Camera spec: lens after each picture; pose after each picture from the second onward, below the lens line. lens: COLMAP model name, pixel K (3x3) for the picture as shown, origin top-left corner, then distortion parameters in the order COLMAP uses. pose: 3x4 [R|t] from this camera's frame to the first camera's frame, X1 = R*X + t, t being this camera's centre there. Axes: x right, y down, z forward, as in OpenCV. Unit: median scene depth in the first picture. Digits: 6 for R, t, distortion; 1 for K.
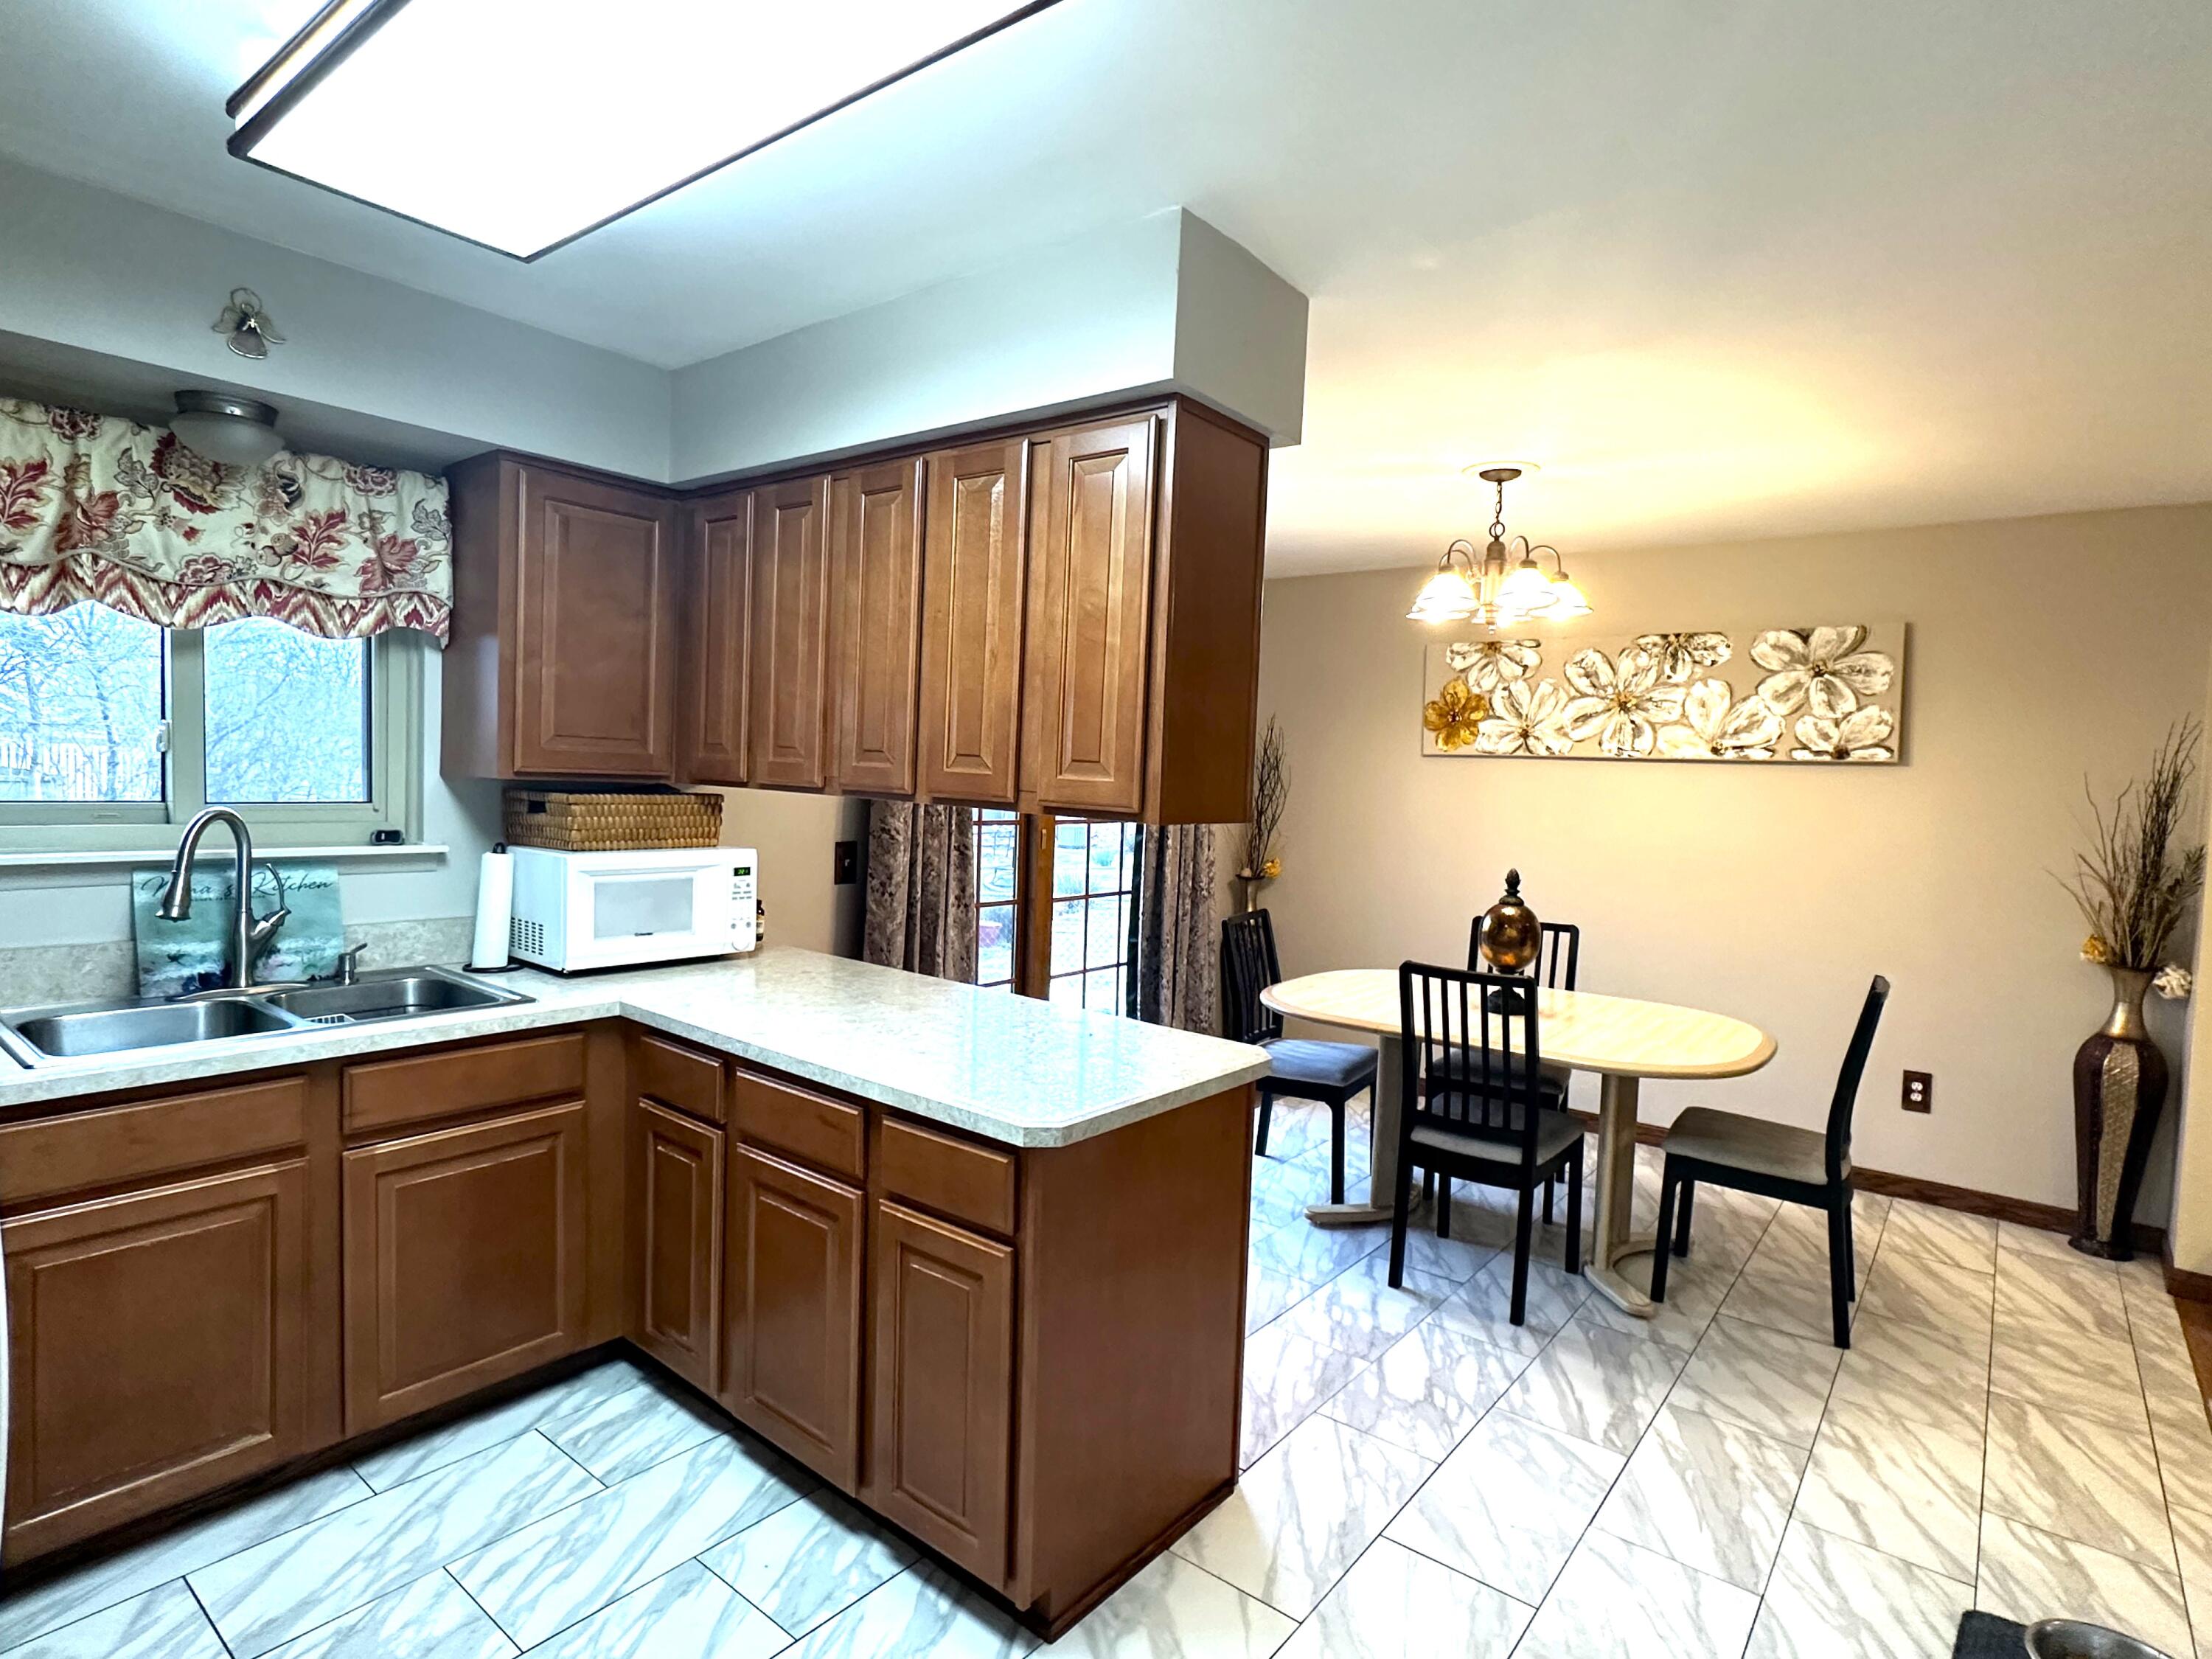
lens RADIAL K [[1142.4, 0, 1113.3], [0, 1142.4, 843.0], [0, 0, 1]] dist [0.002283, -0.002257]
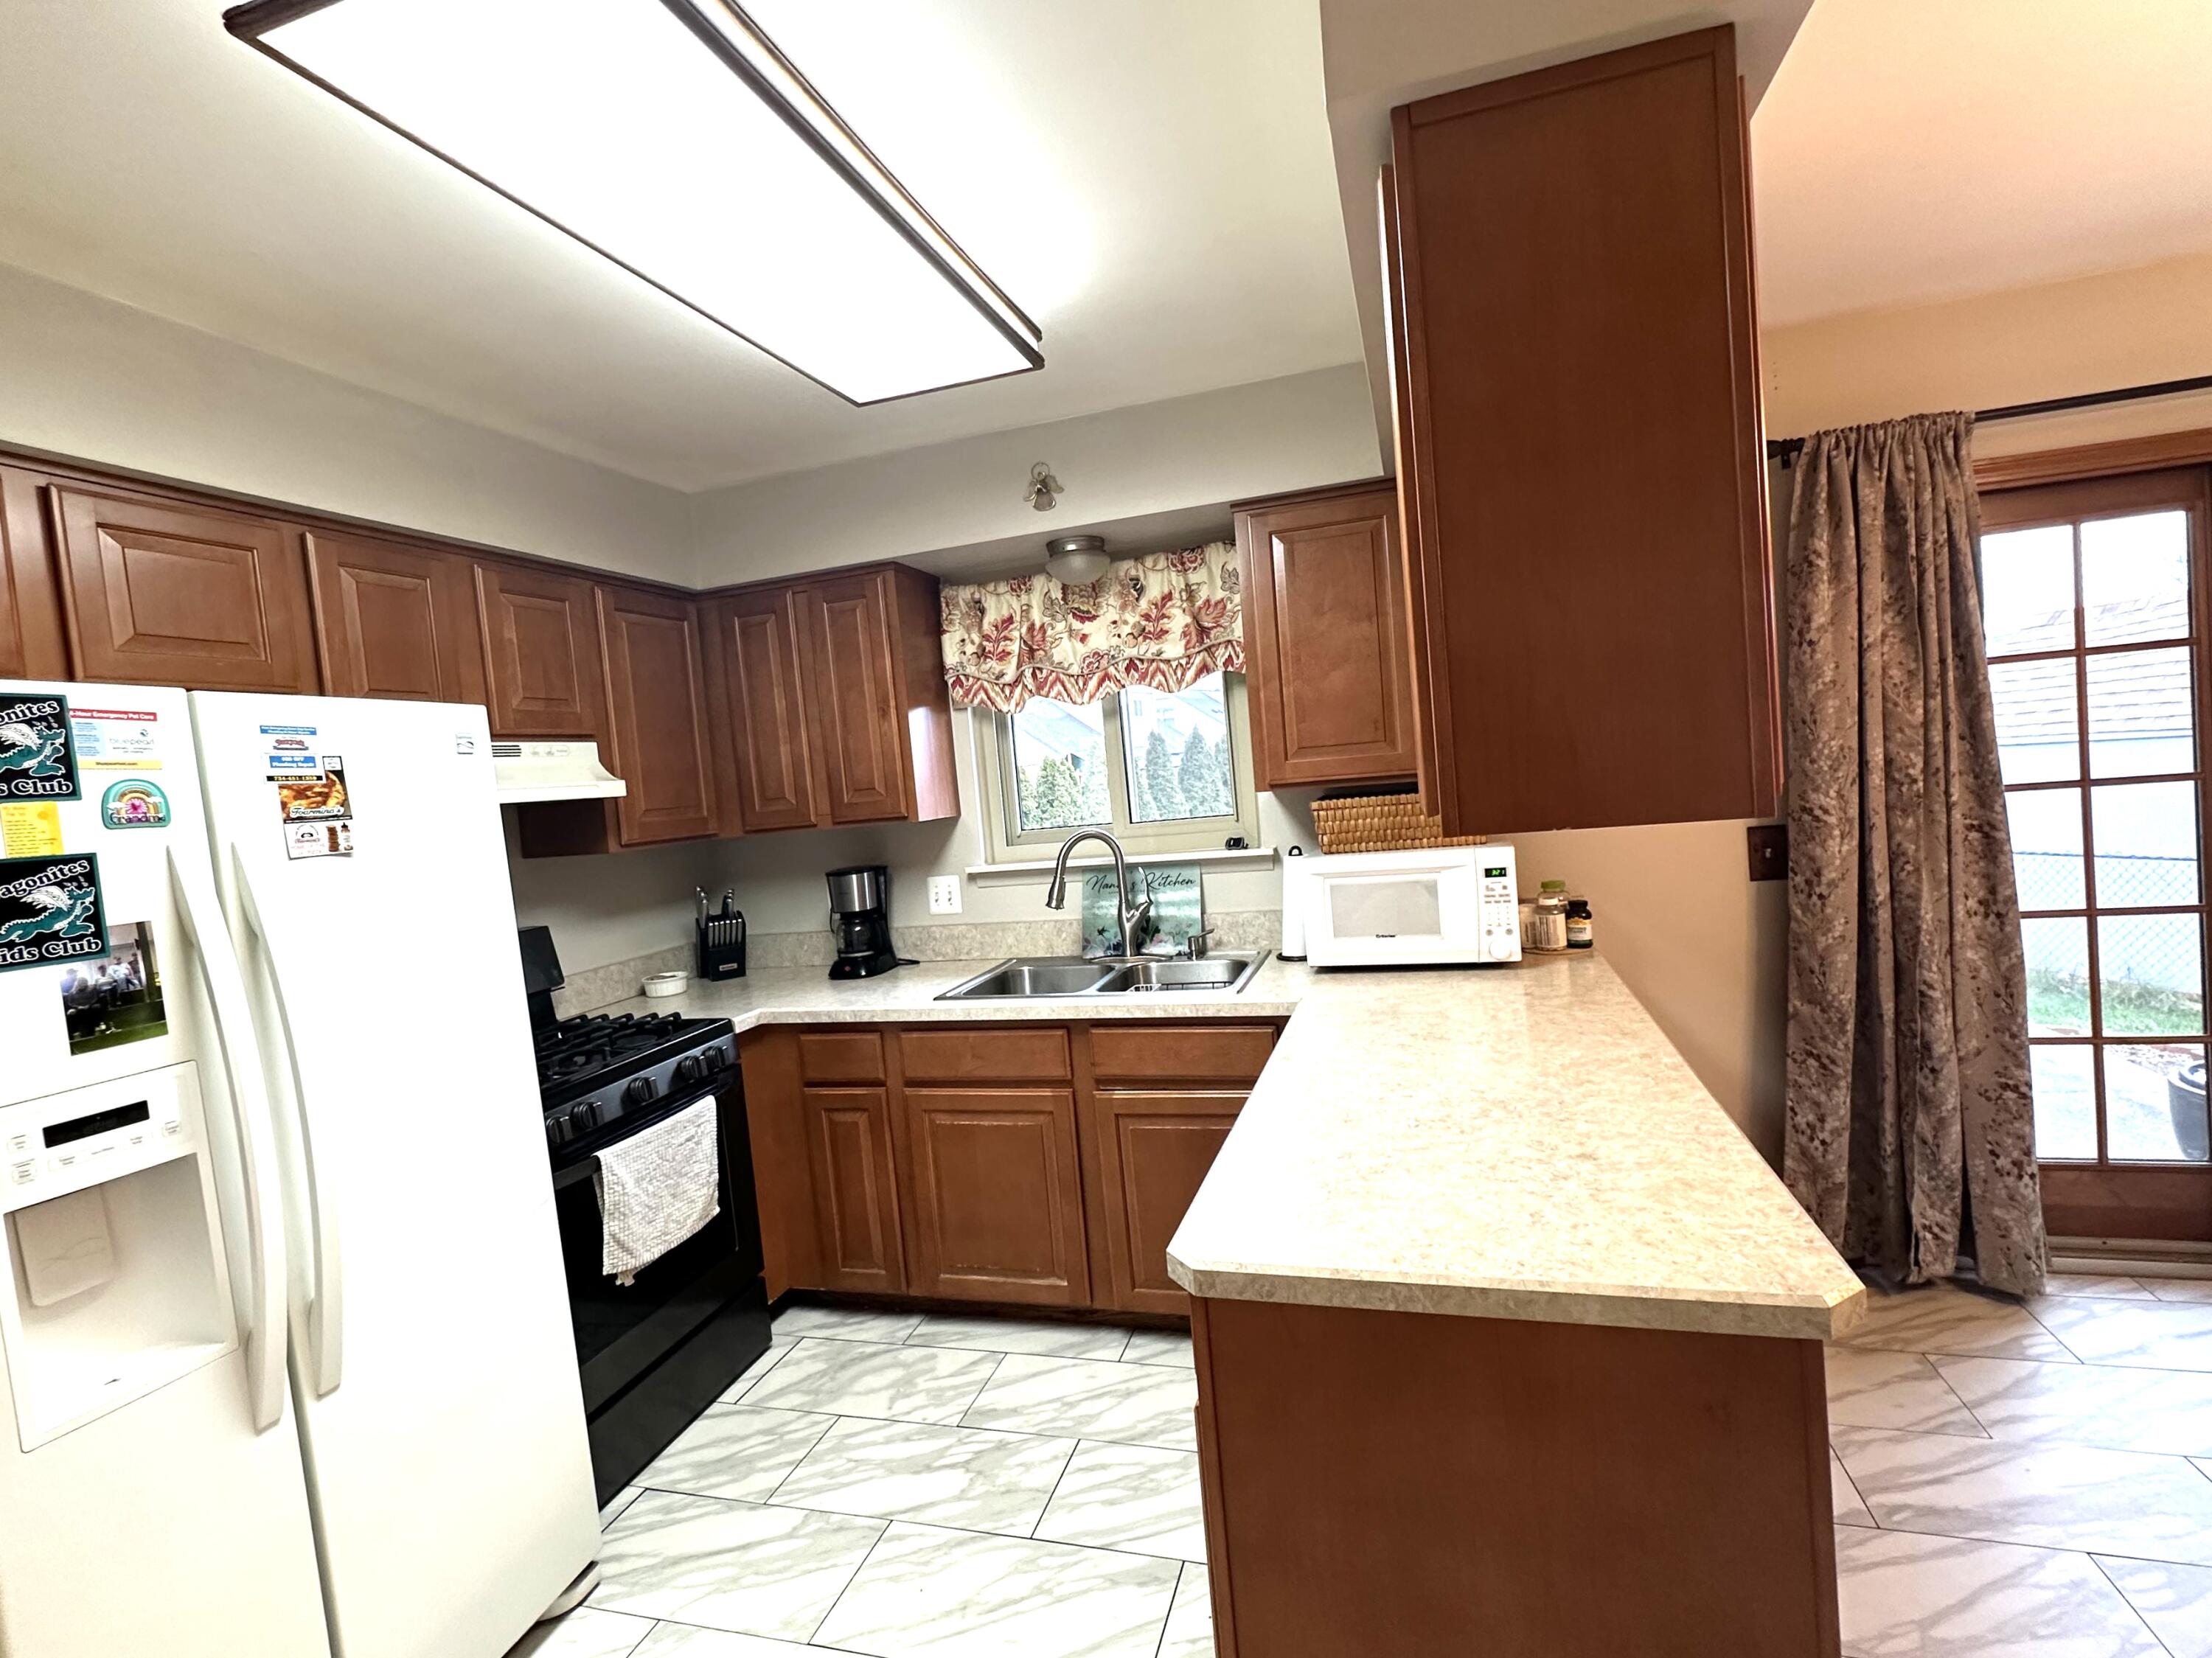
lens RADIAL K [[1040.5, 0, 1103.7], [0, 1040.5, 834.3], [0, 0, 1]] dist [-0.007182, -0.000402]
pose [[0.361719, -0.016623, -0.932139, 0.258176], [0.042505, 0.999095, -0.001322, -0.013507], [0.931318, -0.039142, 0.362098, 0.334573]]
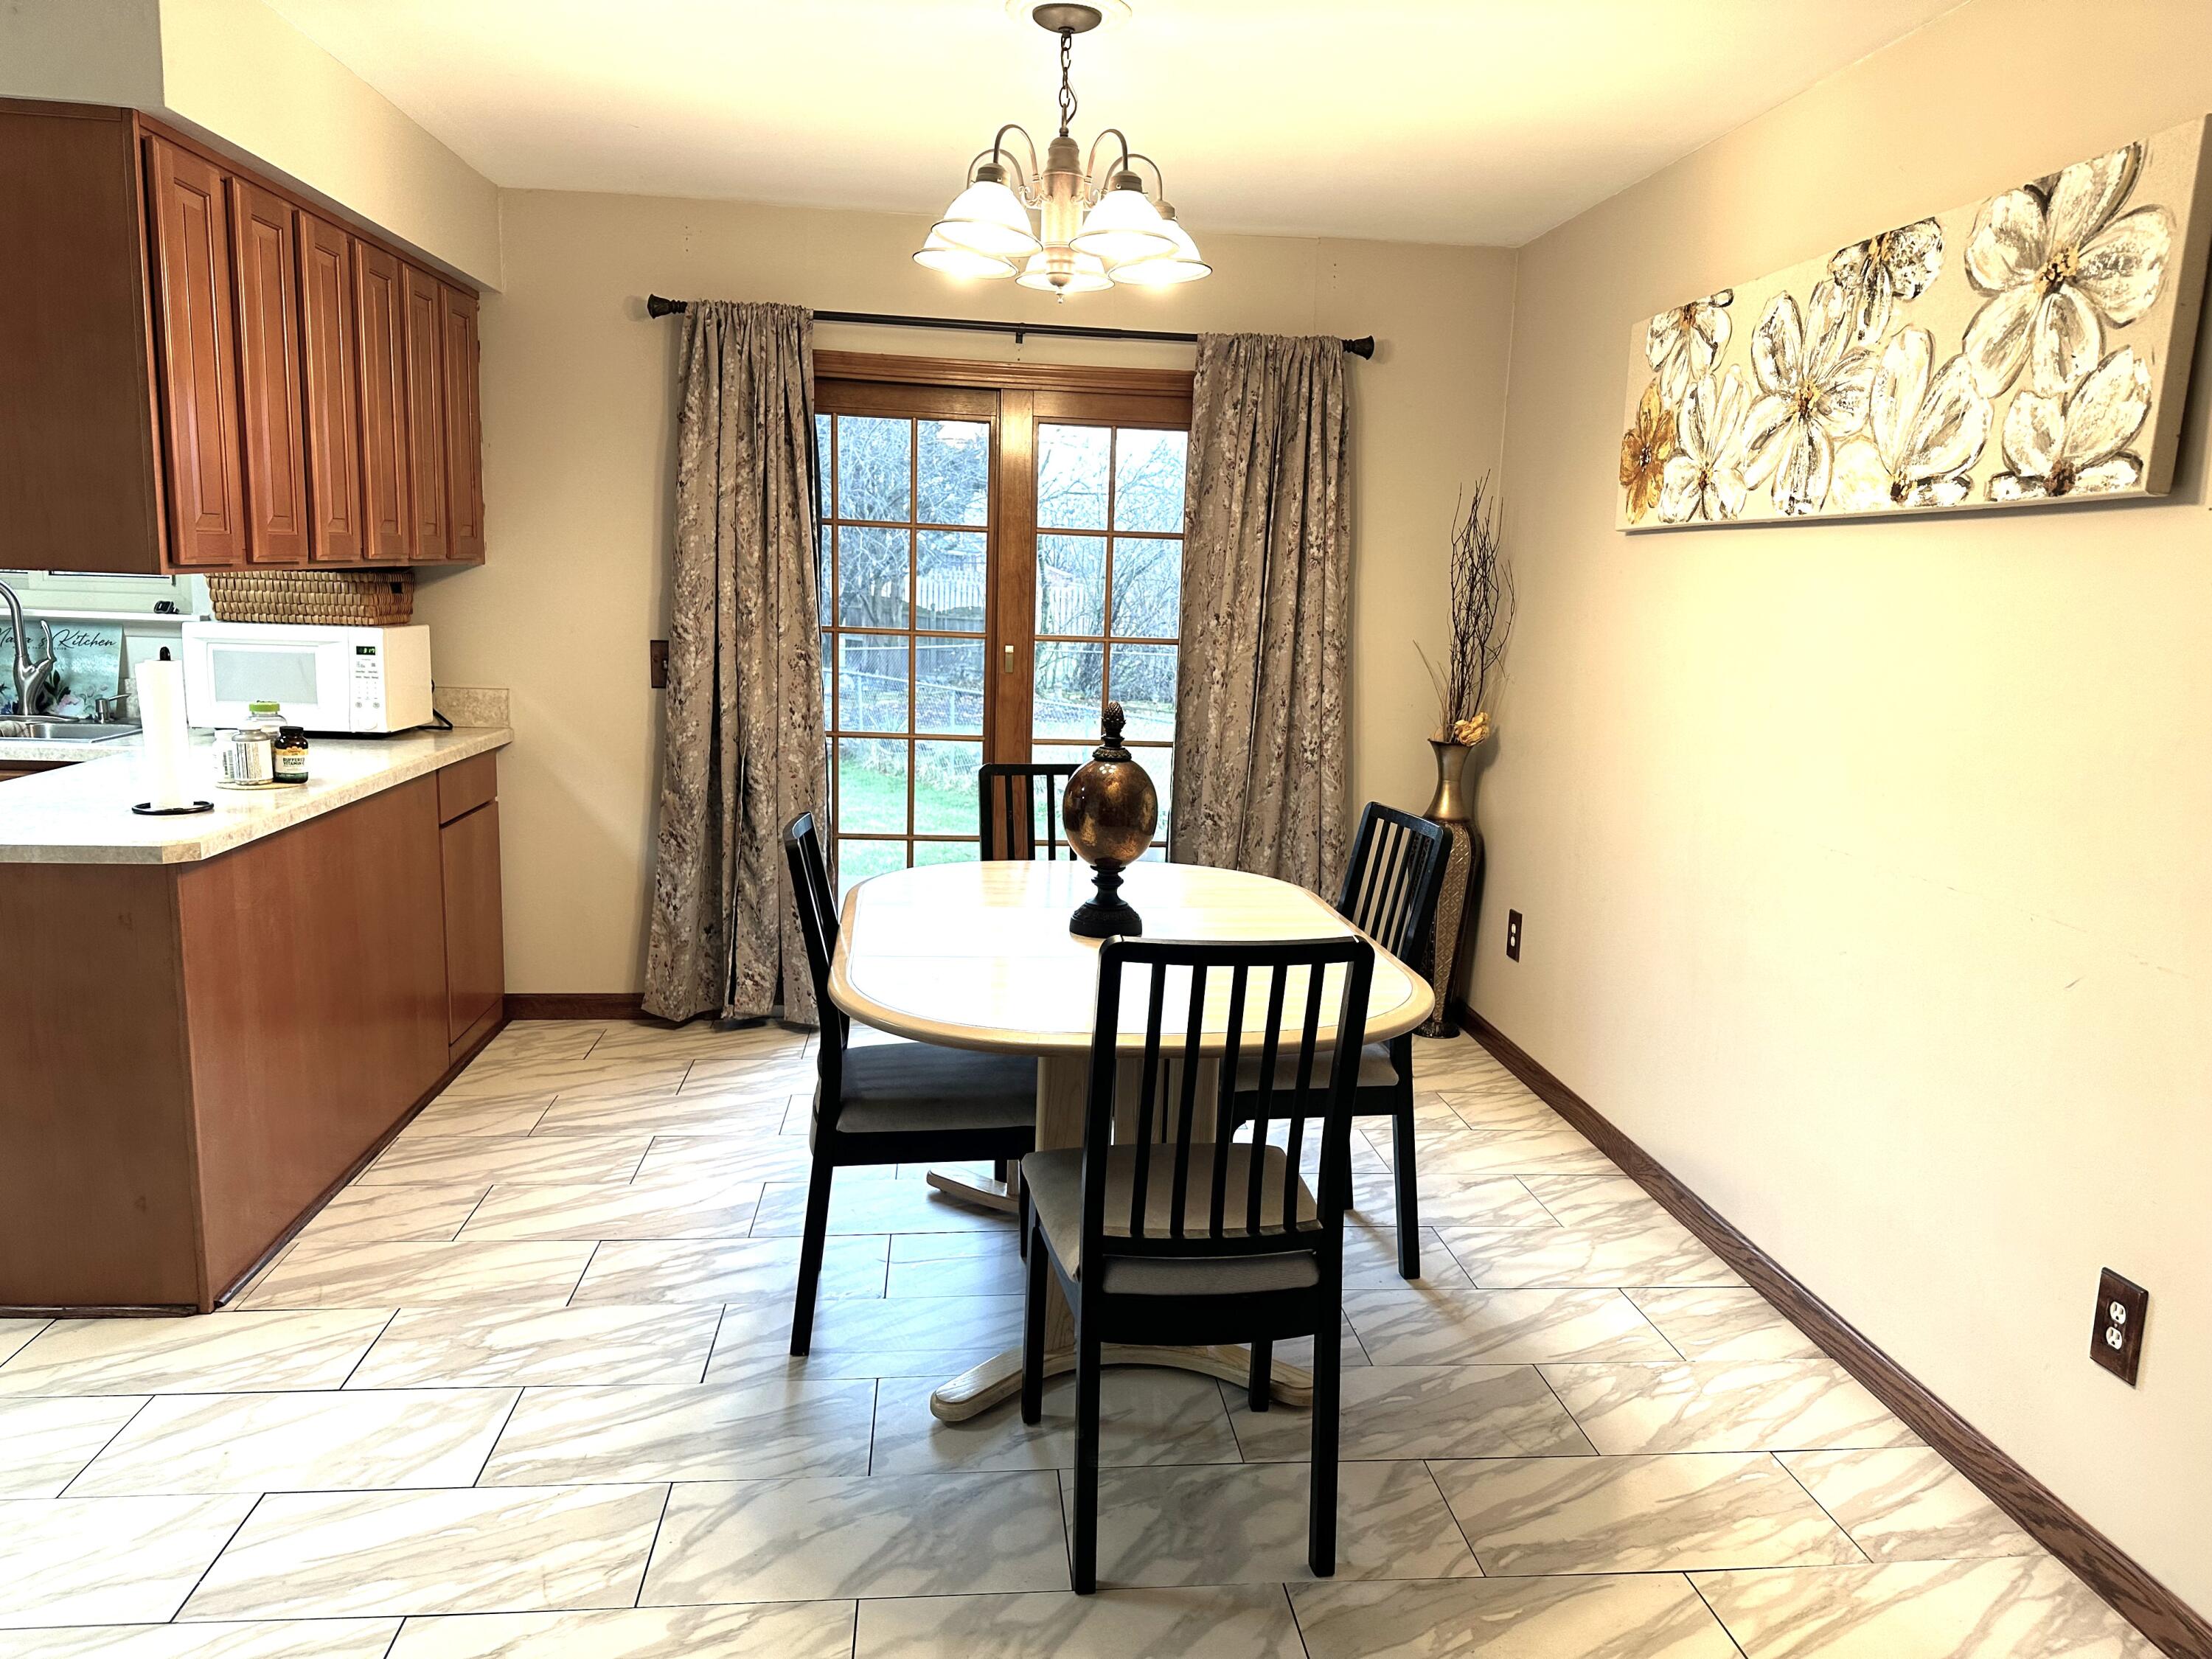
lens RADIAL K [[1549.0, 0, 1137.4], [0, 1549.0, 862.5], [0, 0, 1]] dist [0.022112, -0.024256]
pose [[0.704773, 0.118553, -0.699457, 0.891877], [-0.055937, 0.992155, 0.111801, 0.014752], [0.707224, -0.039669, 0.705876, 0.407174]]
